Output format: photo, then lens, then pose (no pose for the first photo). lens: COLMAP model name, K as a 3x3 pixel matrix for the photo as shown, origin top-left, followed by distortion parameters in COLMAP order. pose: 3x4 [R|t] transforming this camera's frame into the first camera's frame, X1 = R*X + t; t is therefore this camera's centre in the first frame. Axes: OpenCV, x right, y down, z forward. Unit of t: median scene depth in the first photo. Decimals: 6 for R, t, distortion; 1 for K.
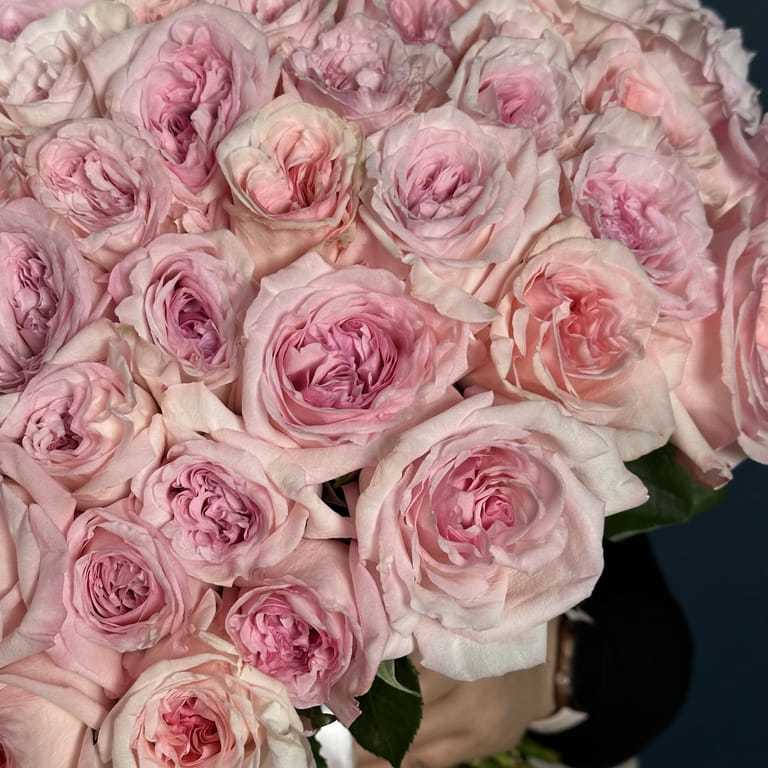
lens RADIAL K [[1389.9, 0, 383.5], [0, 1389.9, 366.4], [0, 0, 1]] dist [0.157658, -0.118839]
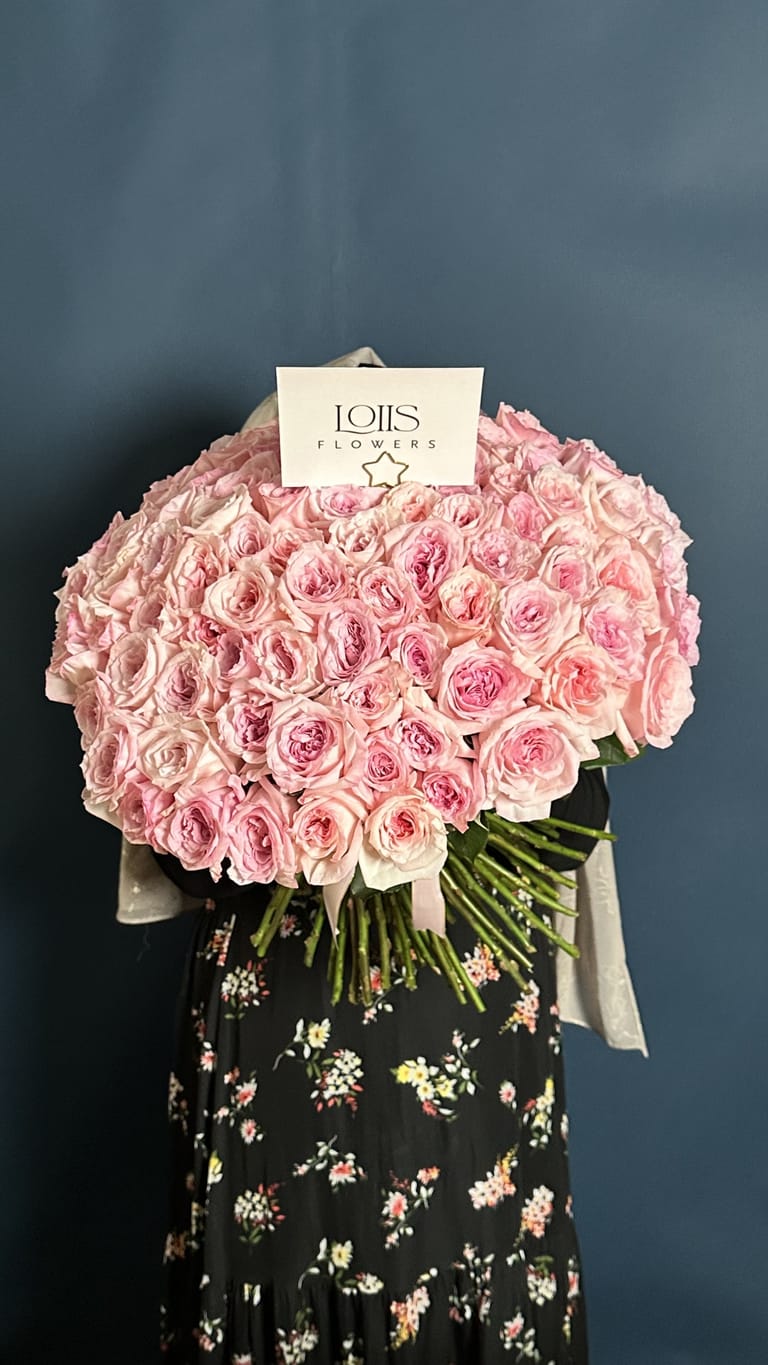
lens RADIAL K [[1484.1, 0, 402.2], [0, 1484.1, 682.7], [0, 0, 1]] dist [-0.003018, -0.000499]
pose [[0.991076, 0.132620, 0.013446, -0.190495], [-0.133240, 0.988585, 0.070327, -0.165163], [-0.003965, -0.071491, 0.997433, -1.496554]]
